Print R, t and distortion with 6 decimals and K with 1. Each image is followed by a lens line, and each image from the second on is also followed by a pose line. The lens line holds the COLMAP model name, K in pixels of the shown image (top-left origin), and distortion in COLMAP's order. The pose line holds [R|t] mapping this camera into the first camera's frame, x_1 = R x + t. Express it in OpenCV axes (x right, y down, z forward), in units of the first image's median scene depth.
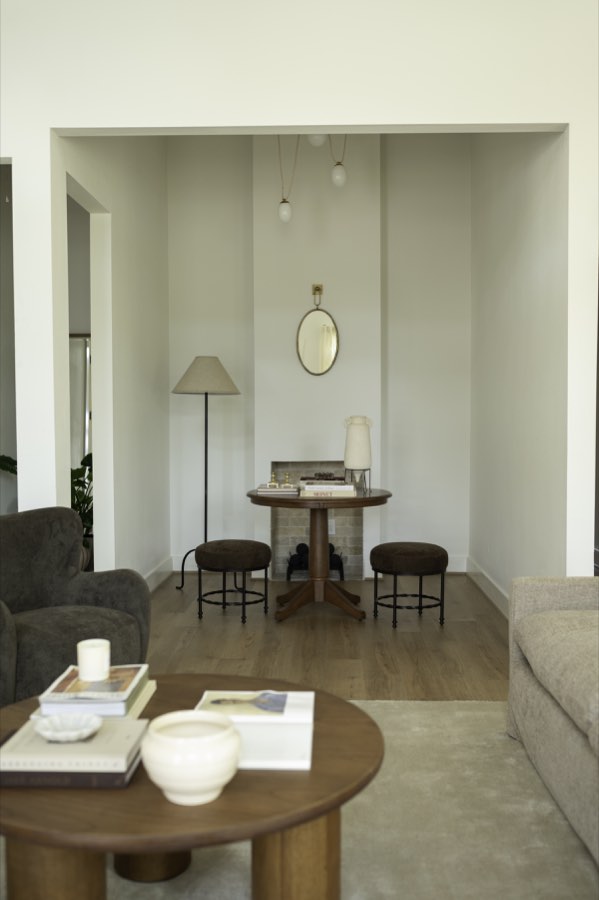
lens RADIAL K [[907.8, 0, 299.5], [0, 907.8, 450.0], [0, 0, 1]] dist [-0.012722, 0.000428]
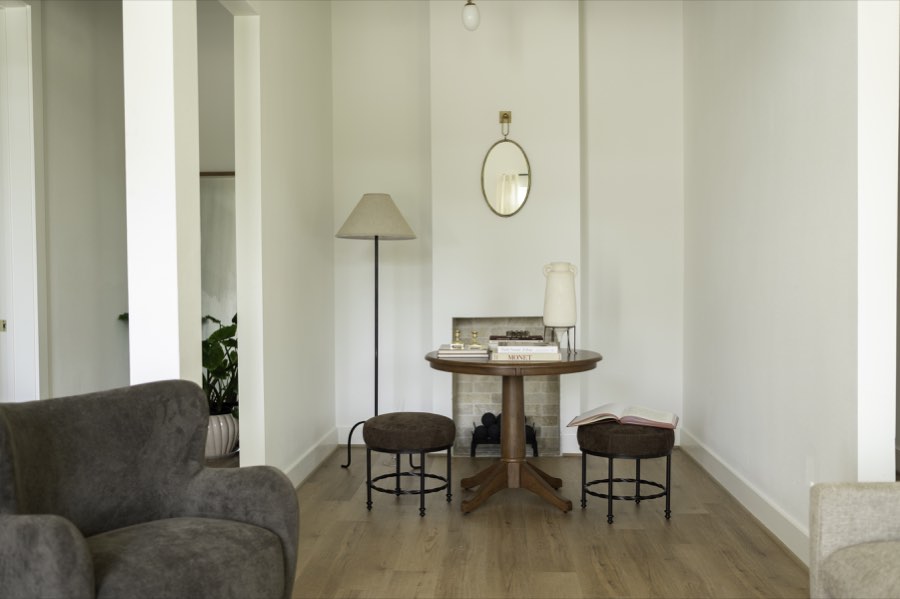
lens RADIAL K [[888.3, 0, 450.0], [0, 888.3, 299.5], [0, 0, 1]] dist [-0.008778, -0.004509]
pose [[0.999760, -0.003888, -0.021554, -0.018314], [0.003717, 0.999961, -0.007949, 0.002694], [0.021584, 0.007867, 0.999736, 0.194219]]
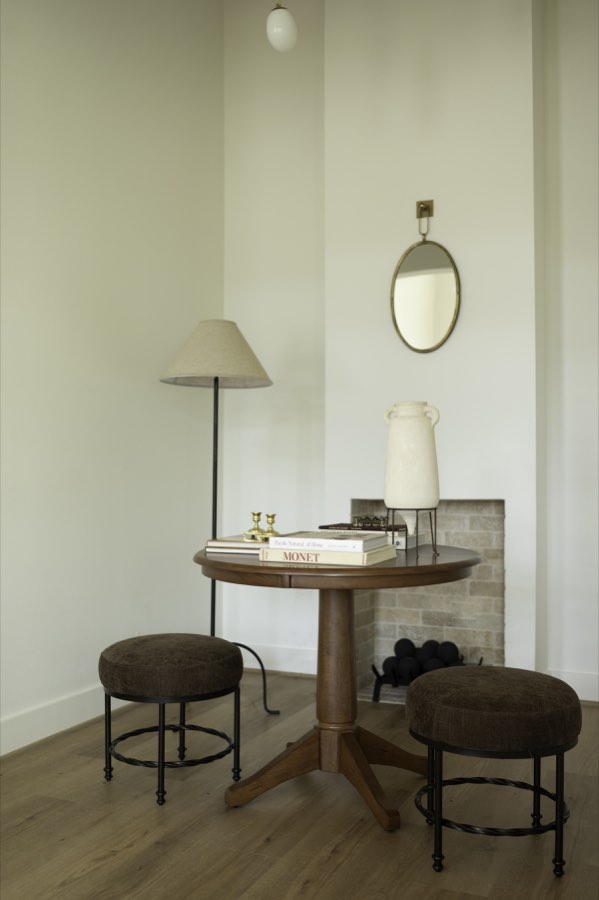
lens RADIAL K [[888.3, 0, 299.5], [0, 888.3, 450.0], [0, 0, 1]] dist [-0.008778, -0.004509]
pose [[0.927941, -0.007020, -0.372661, 0.190945], [-0.015793, 0.998184, -0.058130, 0.018536], [0.372393, 0.059827, 0.926145, 0.532666]]
